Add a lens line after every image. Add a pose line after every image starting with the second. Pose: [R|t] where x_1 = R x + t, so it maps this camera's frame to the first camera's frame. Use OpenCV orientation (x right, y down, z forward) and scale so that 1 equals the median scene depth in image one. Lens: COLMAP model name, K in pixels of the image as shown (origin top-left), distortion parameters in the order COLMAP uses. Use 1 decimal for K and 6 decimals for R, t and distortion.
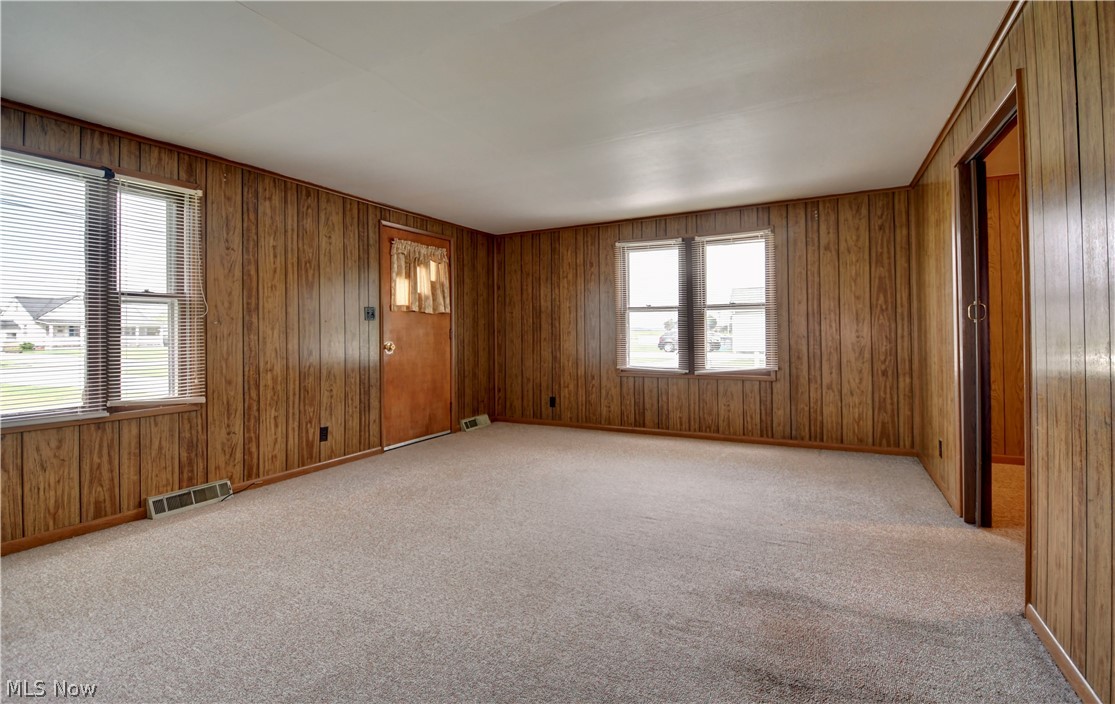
lens RADIAL K [[510.0, 0, 559.0], [0, 510.0, 331.2], [0, 0, 1]] dist [-0.009571, -0.000382]
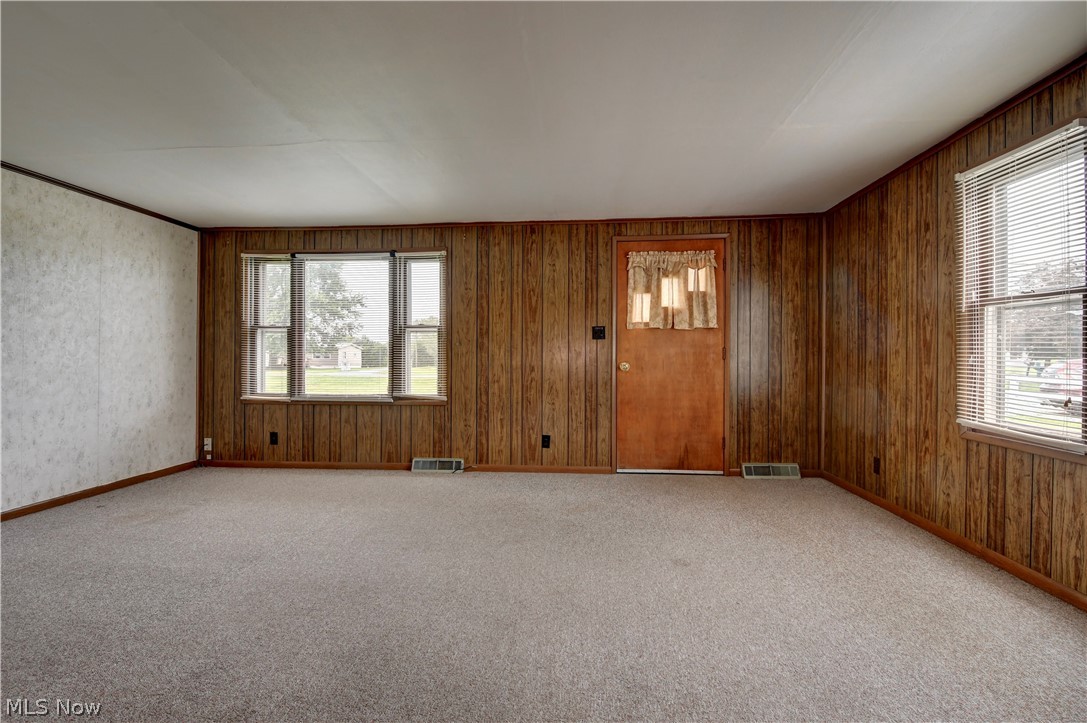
lens RADIAL K [[491.6, 0, 543.5], [0, 491.6, 361.5], [0, 0, 1]] dist [0.021413, -0.021485]
pose [[0.389451, 0.016764, -0.920895, 0.546949], [-0.000932, 0.999841, 0.017807, 0.005567], [0.921047, -0.006077, 0.389405, 0.584855]]
